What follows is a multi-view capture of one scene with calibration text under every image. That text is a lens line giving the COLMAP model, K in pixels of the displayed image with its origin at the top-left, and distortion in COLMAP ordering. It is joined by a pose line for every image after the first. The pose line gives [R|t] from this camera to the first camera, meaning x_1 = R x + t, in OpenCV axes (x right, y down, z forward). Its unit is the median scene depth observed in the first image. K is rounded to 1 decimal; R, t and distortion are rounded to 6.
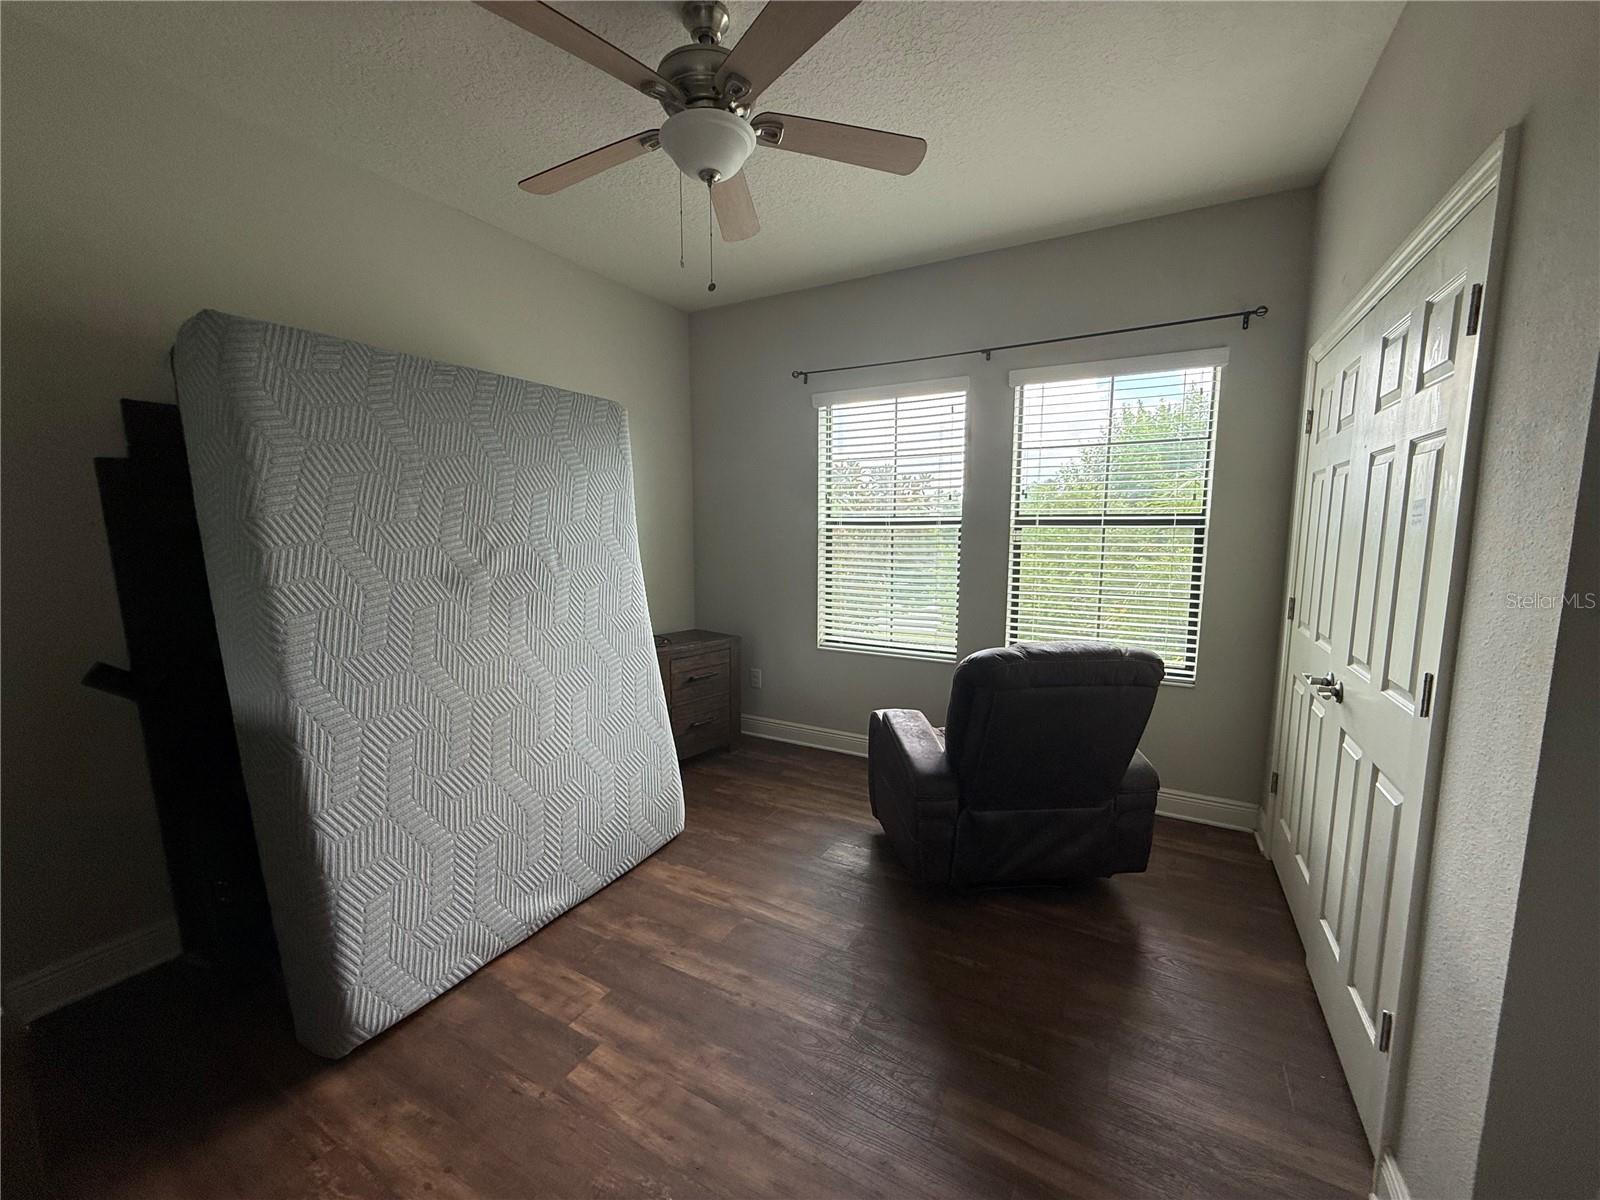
lens RADIAL K [[632.3, 0, 790.2], [0, 632.3, 595.3], [0, 0, 1]] dist [-0.011372, 0.002441]
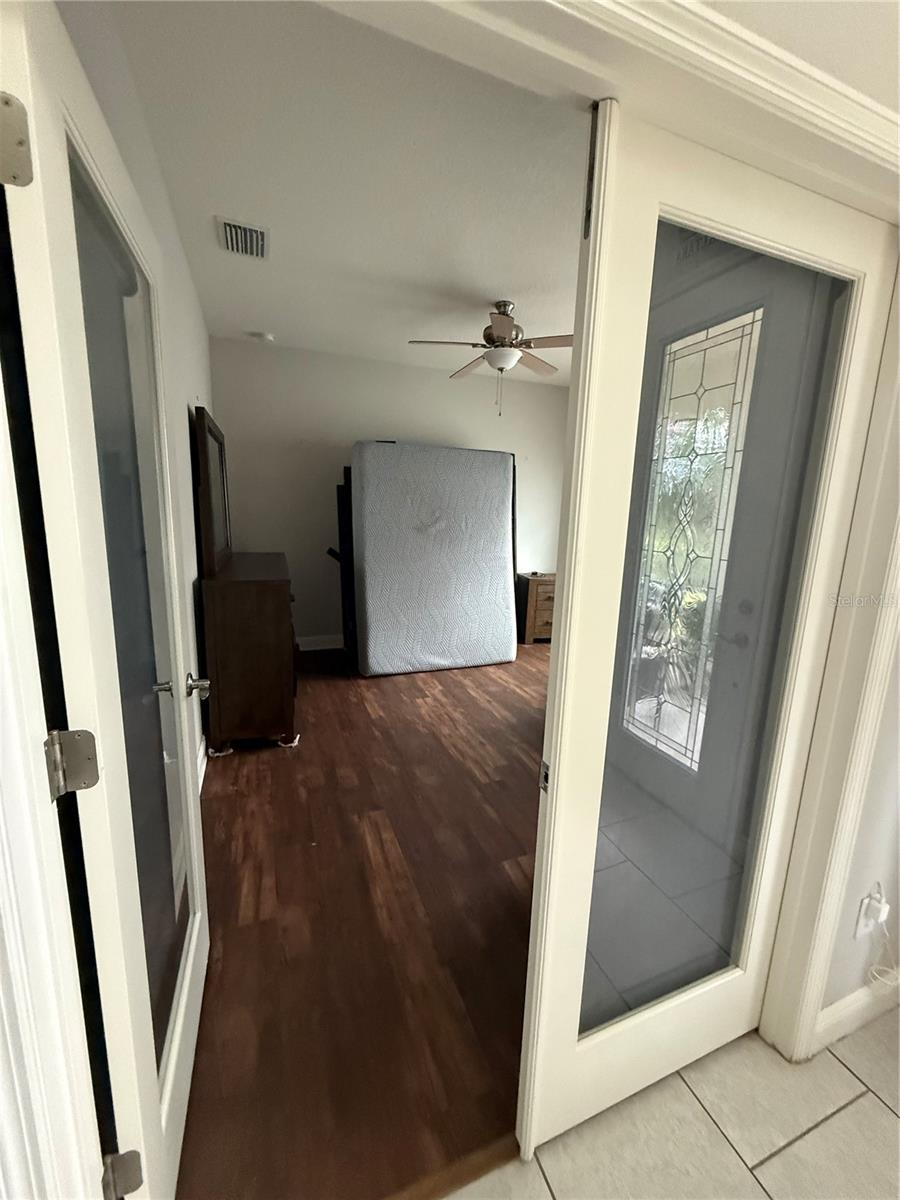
lens RADIAL K [[474.2, 0, 451.9], [0, 474.2, 590.4], [0, 0, 1]] dist [-0.011372, 0.002441]
pose [[0.778140, 0.134752, -0.613465, 0.887360], [-0.106205, 0.990879, 0.082940, 0.051212], [0.619046, 0.000614, 0.785354, -0.526511]]
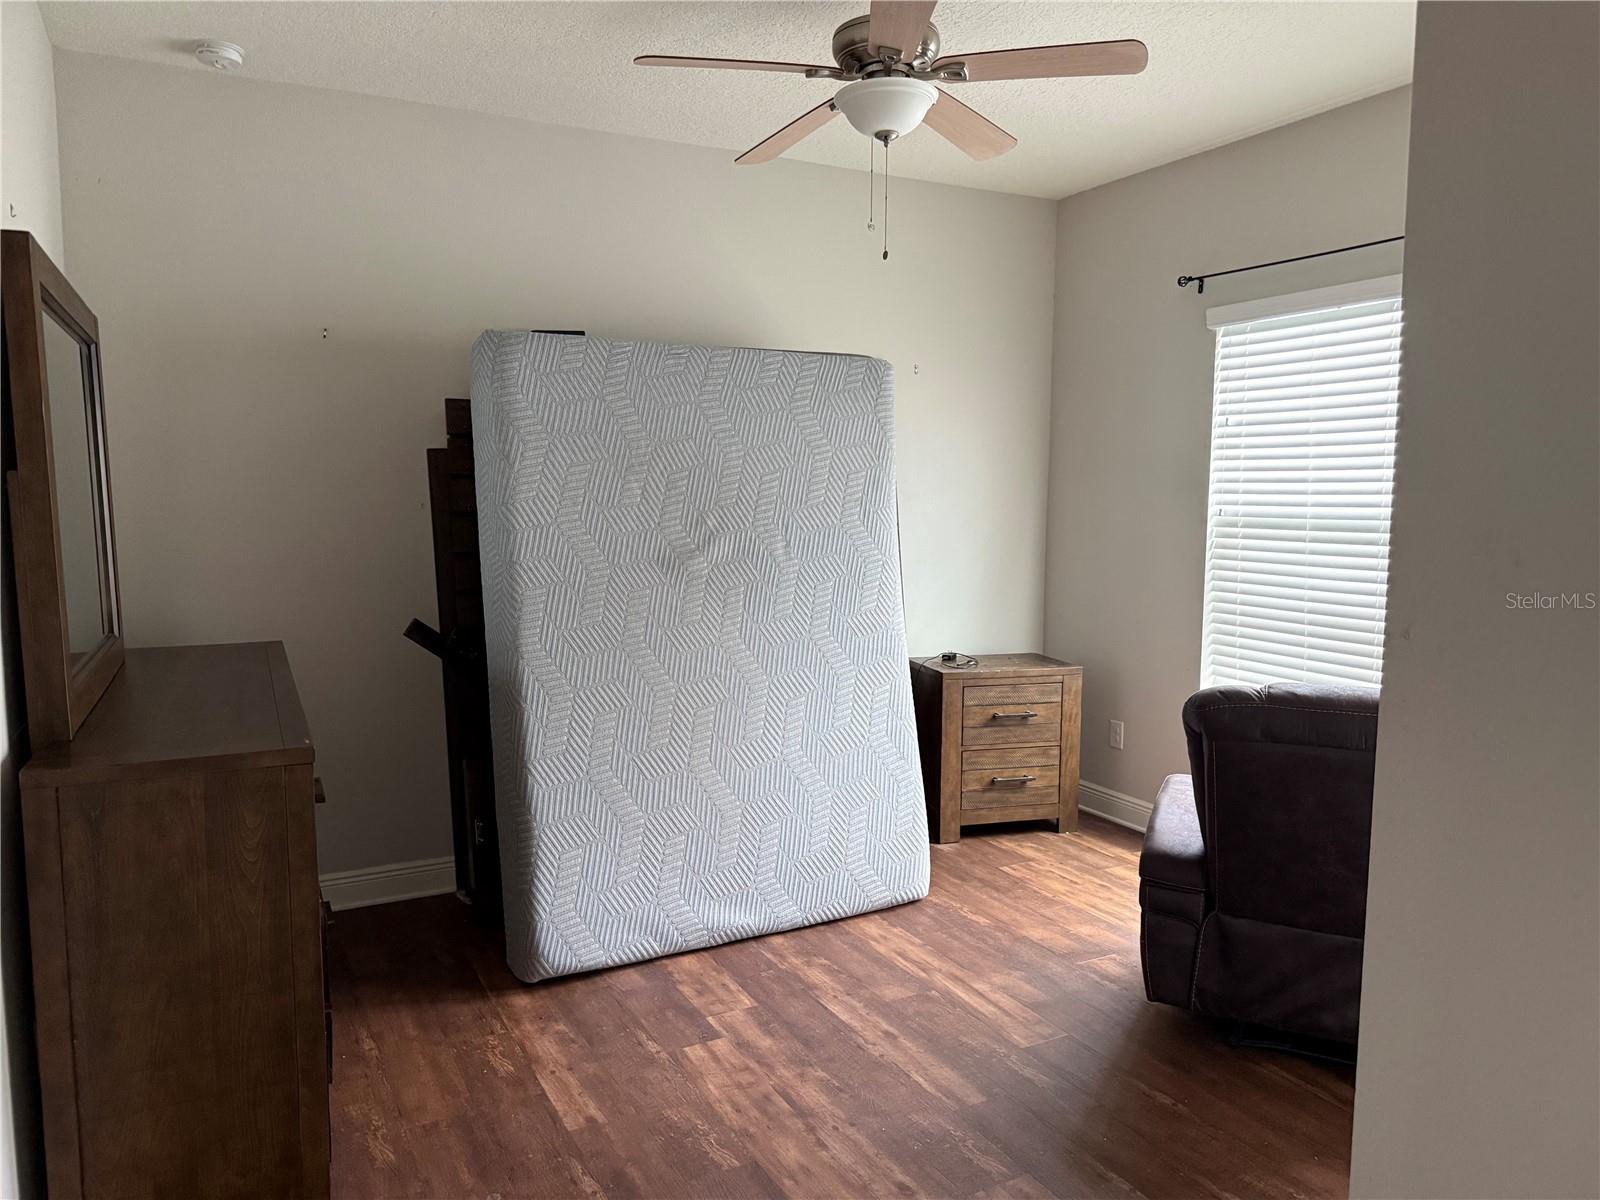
lens RADIAL K [[1108.0, 0, 806.7], [0, 1108.0, 595.9], [0, 0, 1]] dist [0.086720, -0.121867]
pose [[0.844433, 0.056281, -0.532696, 0.626607], [-0.065322, 0.997862, 0.001878, 0.008228], [0.531663, 0.033211, 0.846304, -0.394187]]
